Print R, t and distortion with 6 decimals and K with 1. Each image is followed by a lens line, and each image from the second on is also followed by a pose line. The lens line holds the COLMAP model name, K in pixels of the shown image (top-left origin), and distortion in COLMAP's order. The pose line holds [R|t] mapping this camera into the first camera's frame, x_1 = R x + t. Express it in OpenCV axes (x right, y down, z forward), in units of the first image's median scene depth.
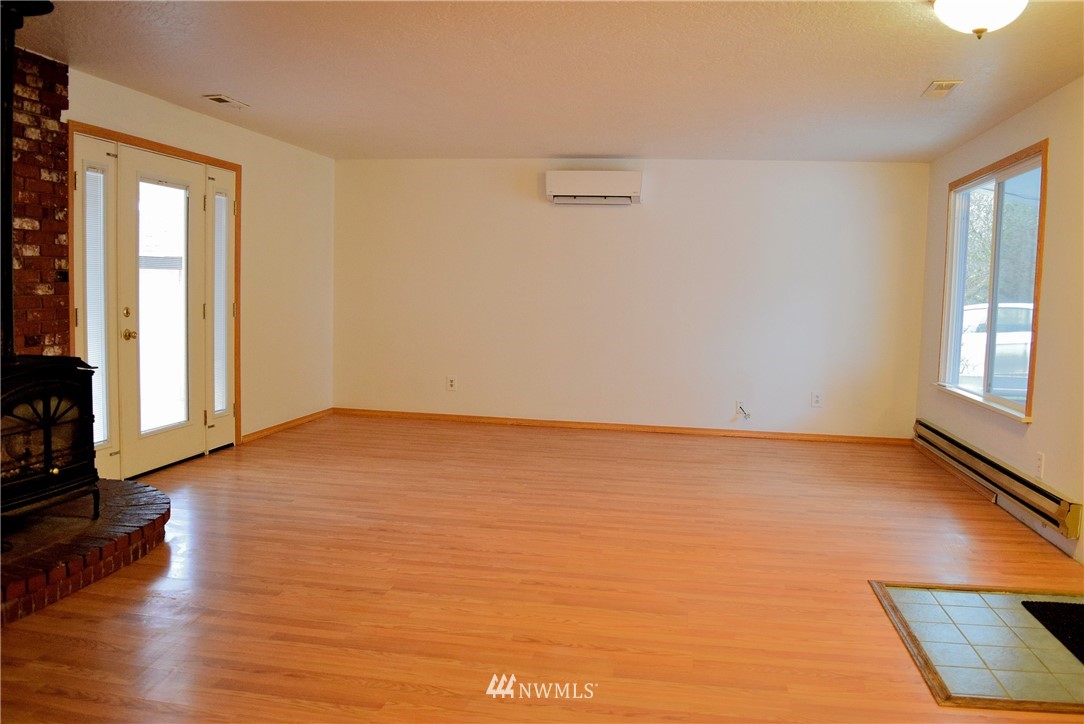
lens RADIAL K [[856.9, 0, 544.4], [0, 856.9, 363.4], [0, 0, 1]] dist [-0.087406, 0.009330]
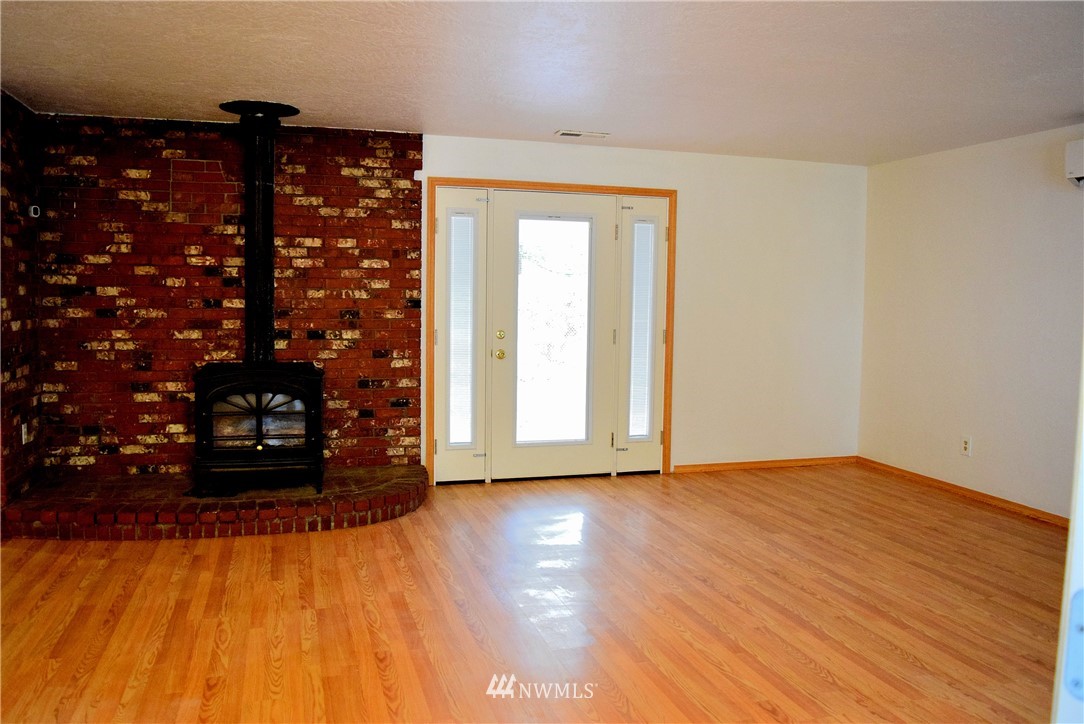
lens RADIAL K [[856.9, 0, 544.0], [0, 856.9, 361.6], [0, 0, 1]] dist [-0.087406, 0.009330]
pose [[0.450138, 0.051774, -0.891457, 0.669215], [-0.082246, 0.996478, 0.016343, -0.056504], [0.889163, 0.065962, 0.452811, 0.611658]]
